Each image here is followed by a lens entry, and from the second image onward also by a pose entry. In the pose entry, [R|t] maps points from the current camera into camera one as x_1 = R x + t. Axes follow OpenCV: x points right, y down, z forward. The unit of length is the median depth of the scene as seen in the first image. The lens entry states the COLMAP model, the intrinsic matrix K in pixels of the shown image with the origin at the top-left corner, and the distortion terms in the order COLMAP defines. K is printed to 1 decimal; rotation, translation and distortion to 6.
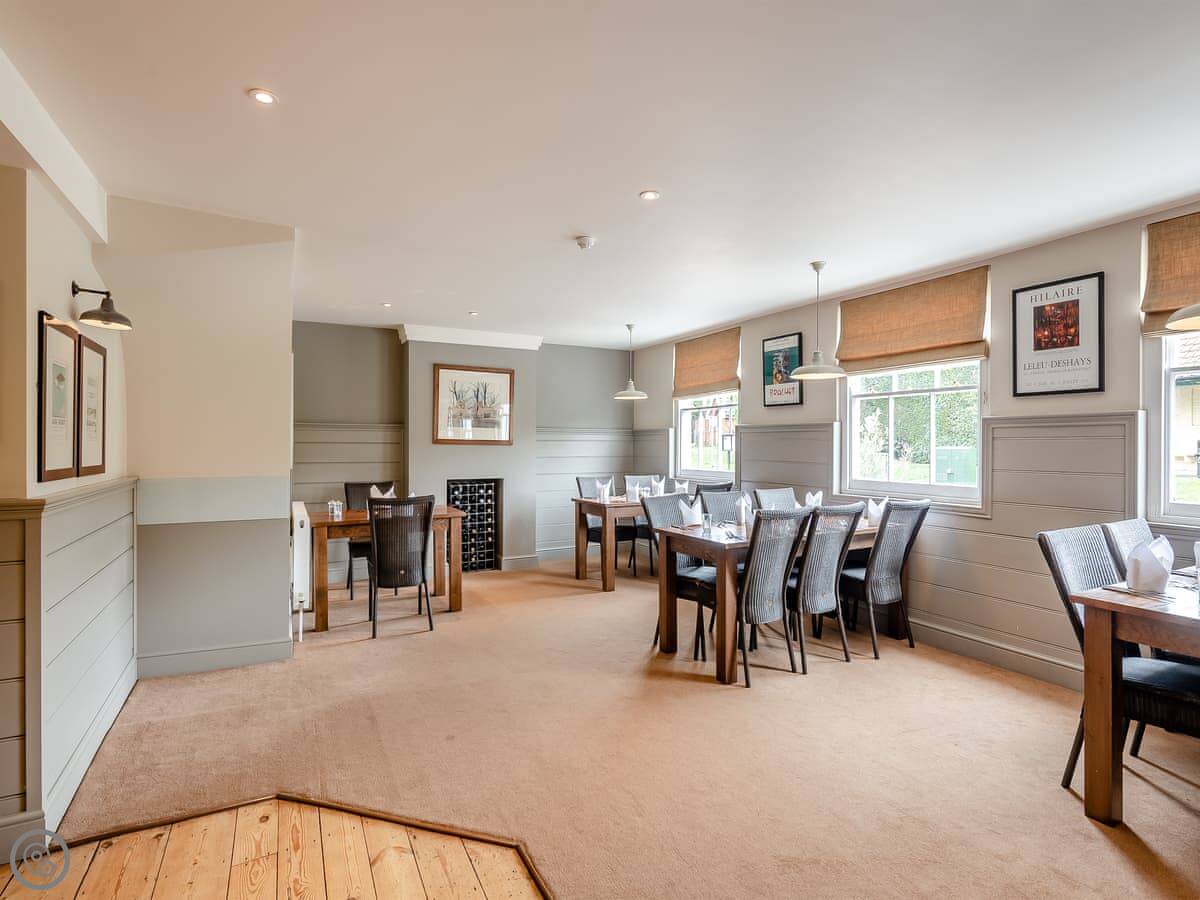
lens RADIAL K [[591.9, 0, 591.0], [0, 591.9, 447.2], [0, 0, 1]] dist [0.000178, -0.001581]
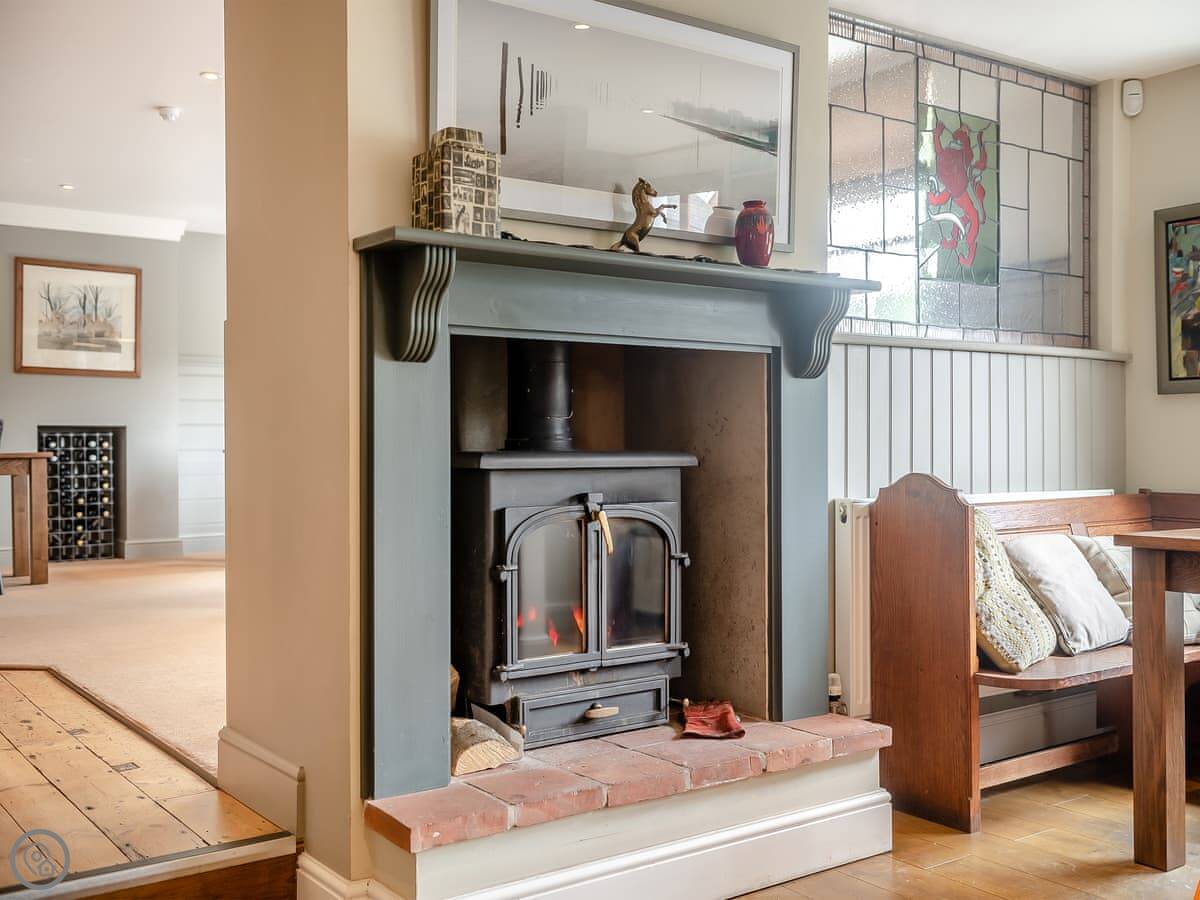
lens RADIAL K [[1224.3, 0, 605.1], [0, 1224.3, 449.0], [0, 0, 1]] dist [0.013194, 0.000000]
pose [[0.989886, -0.010656, 0.141462, 0.205927], [0.011990, 0.999891, -0.008583, 0.100657], [-0.141355, 0.010193, 0.989906, -0.504089]]
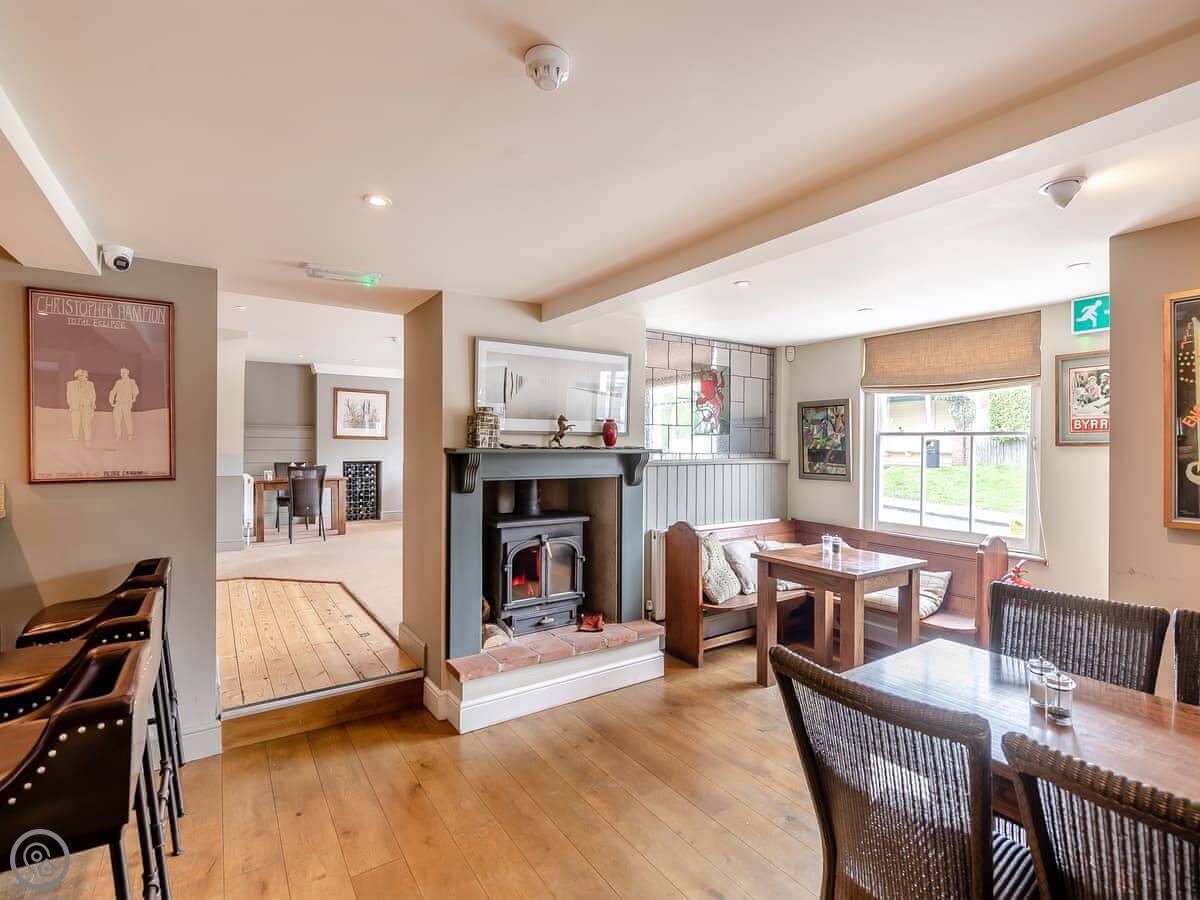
lens RADIAL K [[591.9, 0, 606.8], [0, 591.9, 445.6], [0, 0, 1]] dist [0.000178, -0.001581]
pose [[0.993381, -0.001376, 0.114854, 0.267742], [0.002036, 0.999982, -0.005632, 0.022596], [-0.114845, 0.005829, 0.993366, -0.632222]]
